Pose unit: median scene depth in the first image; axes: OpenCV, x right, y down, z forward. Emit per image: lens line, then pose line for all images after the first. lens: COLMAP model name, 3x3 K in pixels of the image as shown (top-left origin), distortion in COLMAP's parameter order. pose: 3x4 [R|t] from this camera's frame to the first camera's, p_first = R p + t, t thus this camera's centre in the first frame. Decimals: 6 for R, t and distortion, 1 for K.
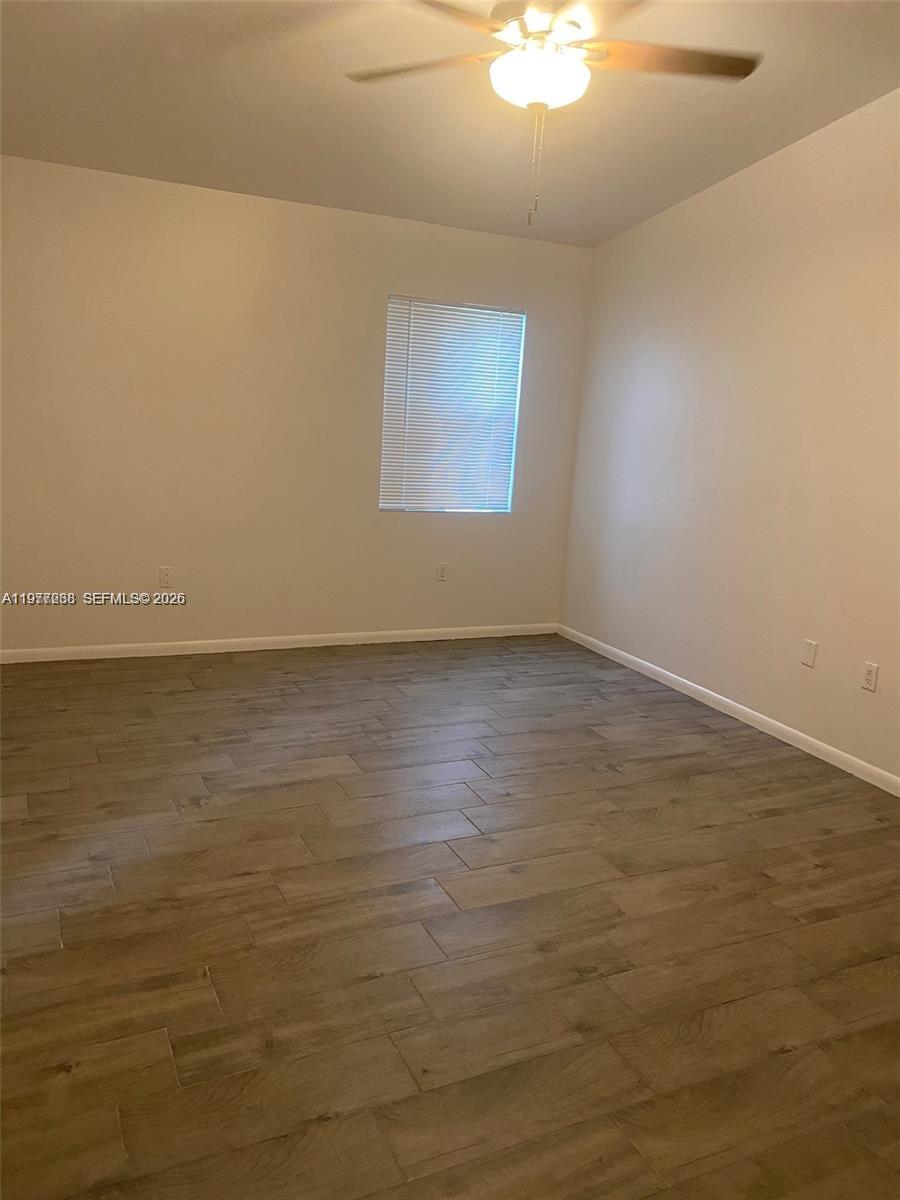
lens RADIAL K [[913.5, 0, 447.1], [0, 913.5, 603.9], [0, 0, 1]] dist [0.026769, -0.009324]
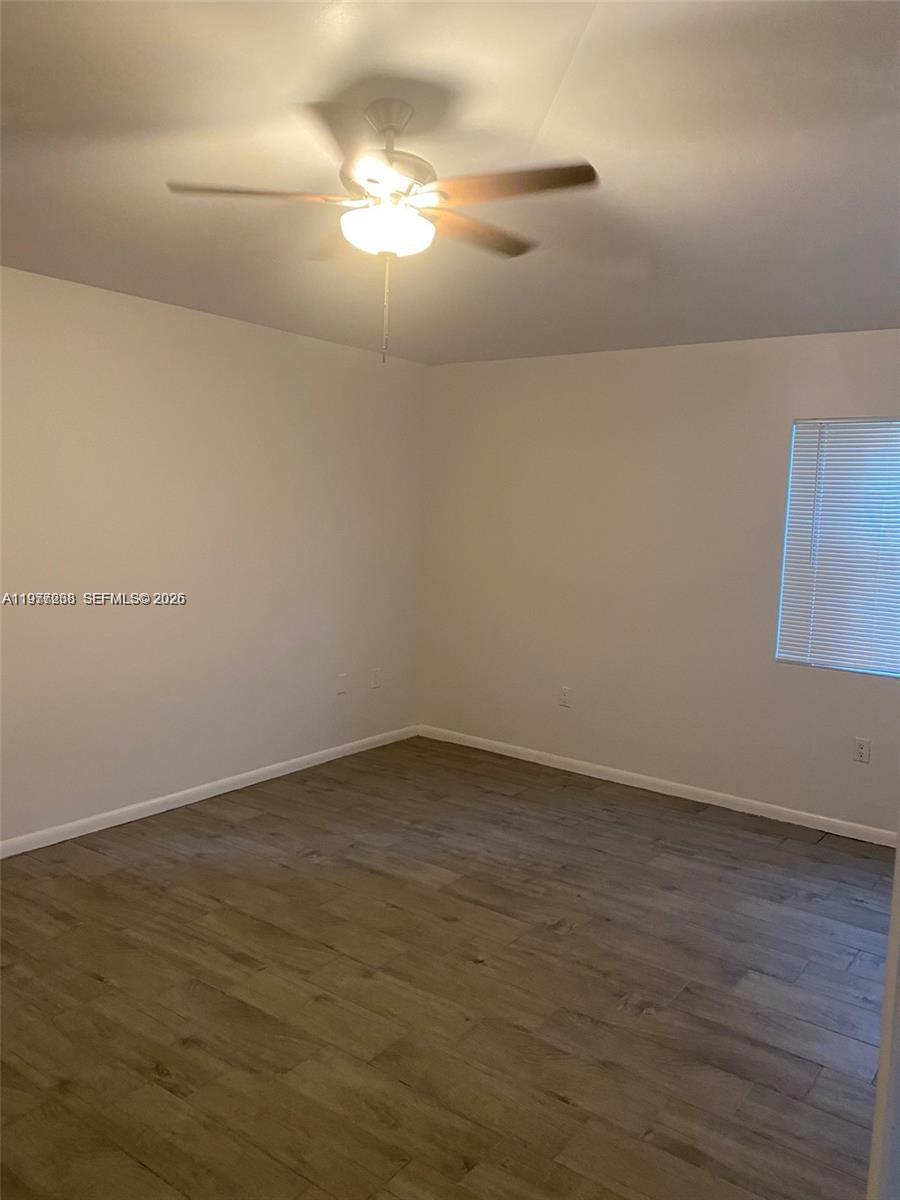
lens RADIAL K [[913.5, 0, 447.8], [0, 913.5, 588.3], [0, 0, 1]] dist [0.026769, -0.009324]
pose [[0.471308, 0.029086, -0.881489, 1.095296], [-0.190802, 0.979150, -0.069708, -0.101750], [0.861083, 0.201044, 0.467031, 0.643250]]
